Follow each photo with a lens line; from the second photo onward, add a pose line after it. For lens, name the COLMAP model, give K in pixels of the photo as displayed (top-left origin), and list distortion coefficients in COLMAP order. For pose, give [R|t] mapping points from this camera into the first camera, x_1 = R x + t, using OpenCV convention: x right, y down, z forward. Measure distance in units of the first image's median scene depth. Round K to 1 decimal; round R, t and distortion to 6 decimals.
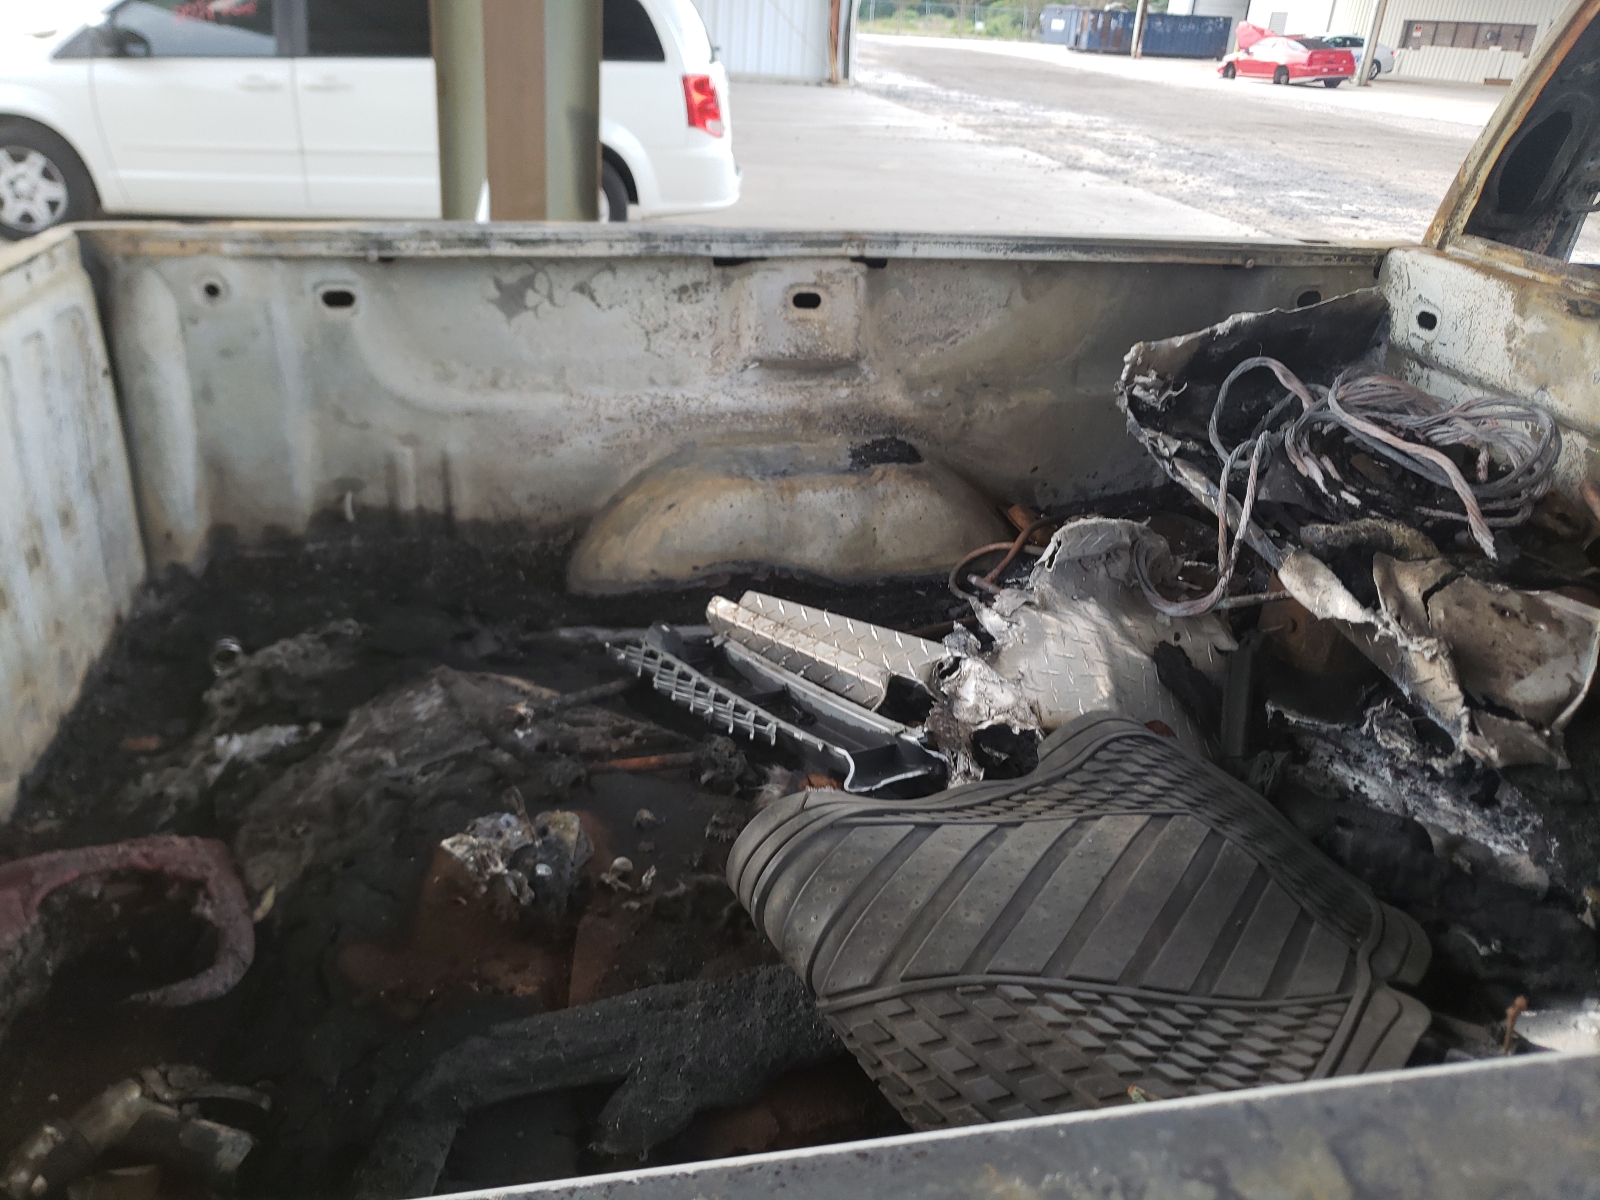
lens RADIAL K [[1251.3, 0, 800.0], [0, 1251.3, 600.0], [0, 0, 1]] dist [0.048790, -0.005811]
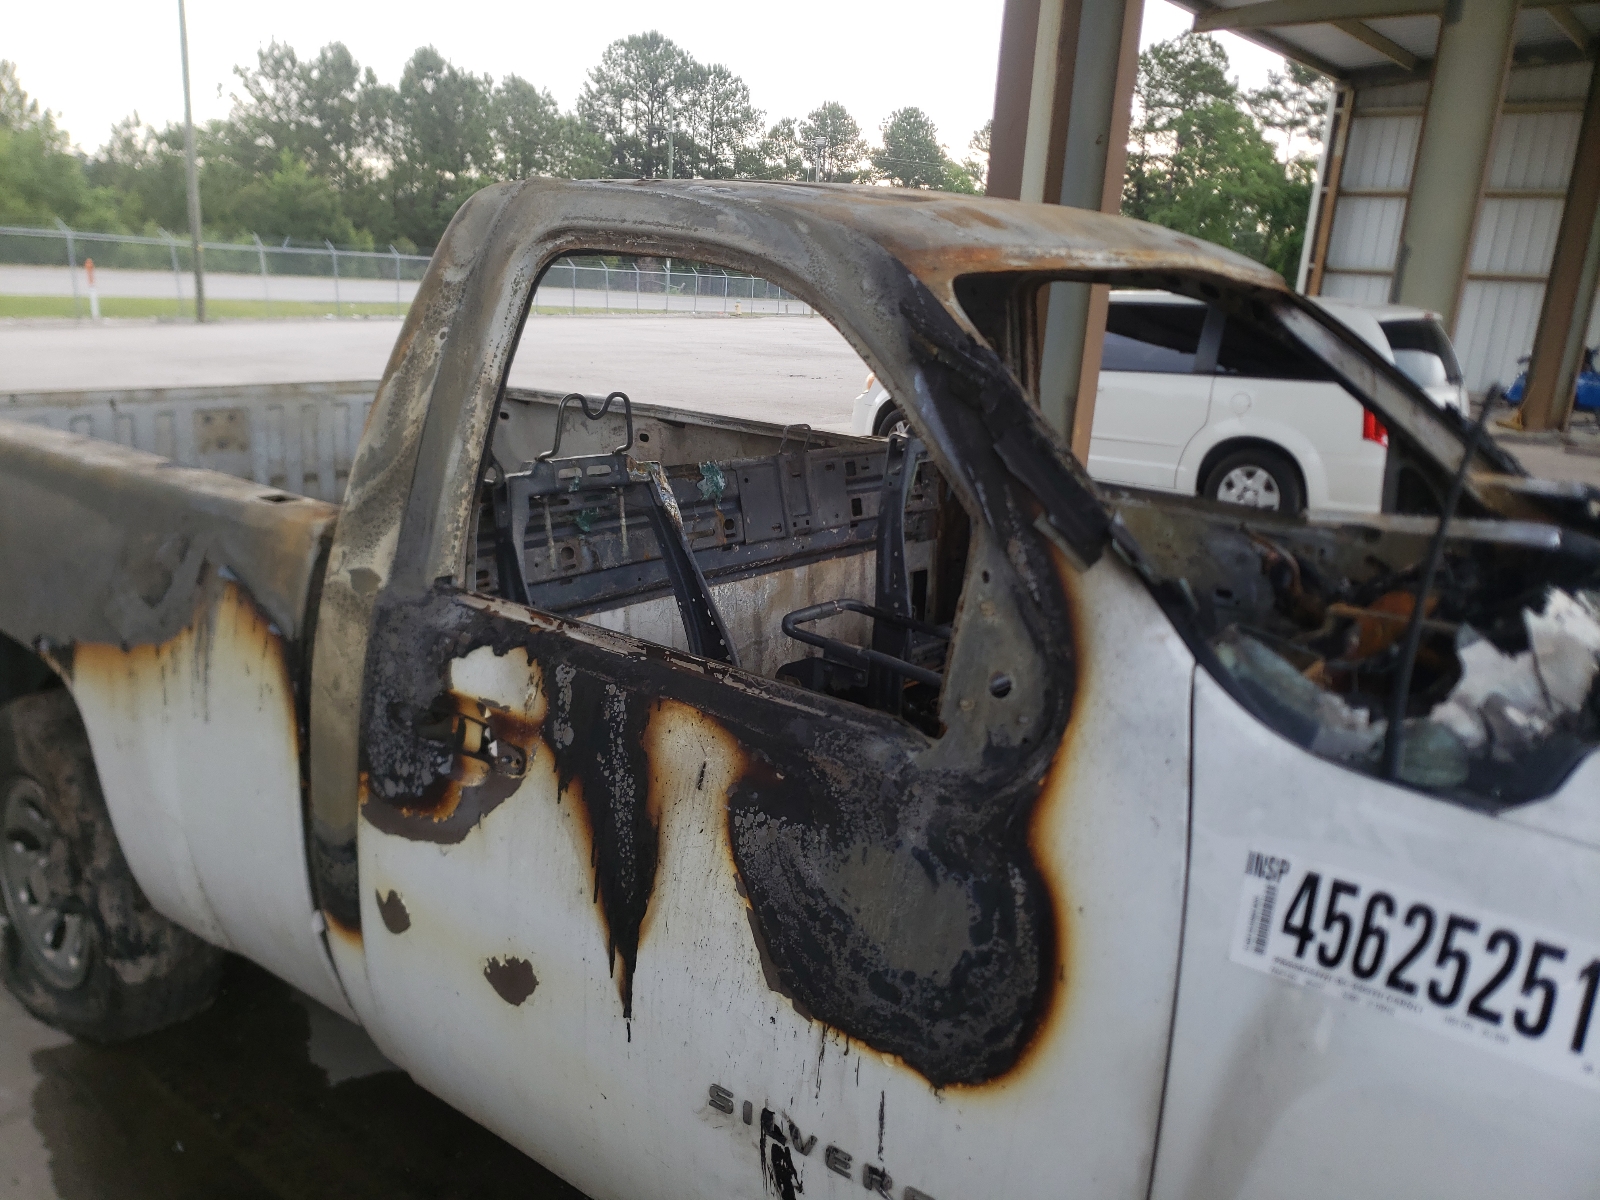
lens RADIAL K [[1230.9, 0, 800.0], [0, 1230.9, 600.0], [0, 0, 1]] dist [0.003864, -0.001192]
pose [[0.661567, 0.178978, -0.728214, 1.601123], [-0.335565, 0.939102, -0.074044, 0.057000], [0.670615, 0.293349, 0.681338, -0.065437]]
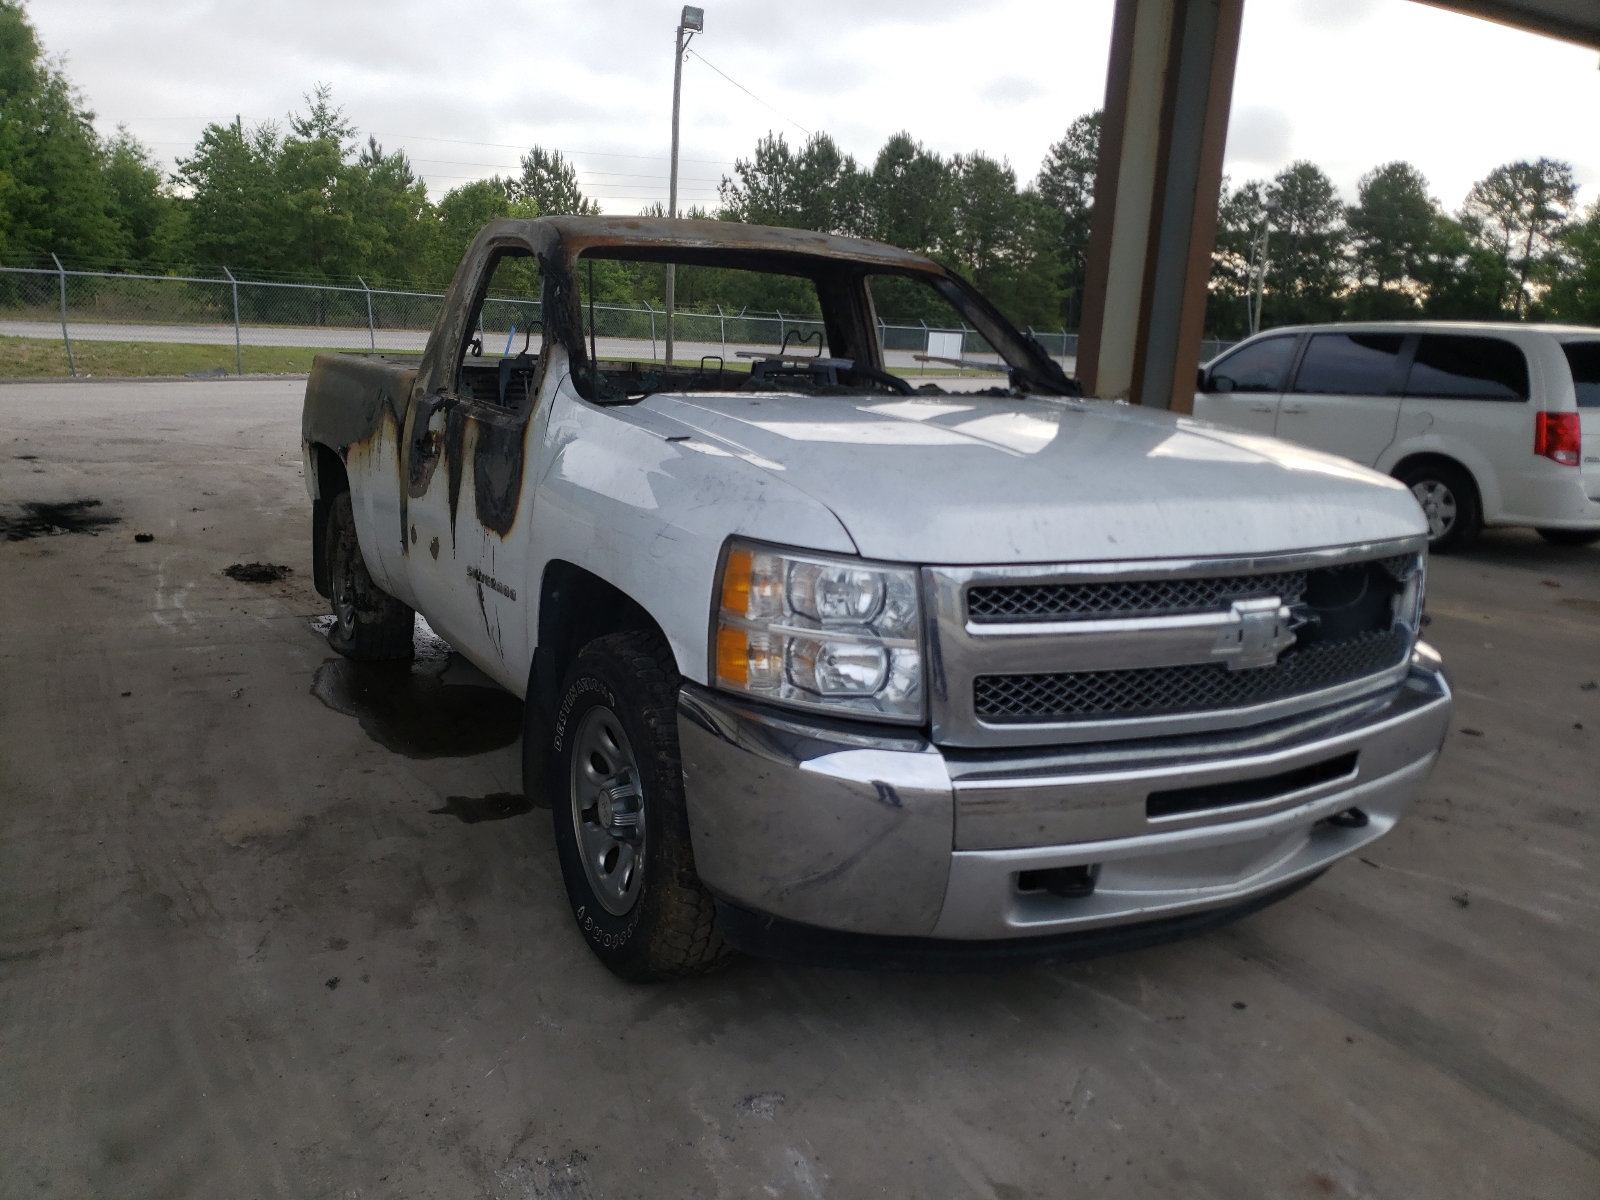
lens RADIAL K [[1221.5, 0, 800.0], [0, 1221.5, 600.0], [0, 0, 1]] dist [-0.004414, 0.044551]
pose [[0.347003, 0.175925, -0.921216, 3.328163], [-0.419964, 0.907415, 0.015098, 0.112921], [0.838582, 0.381639, 0.388757, 0.283141]]
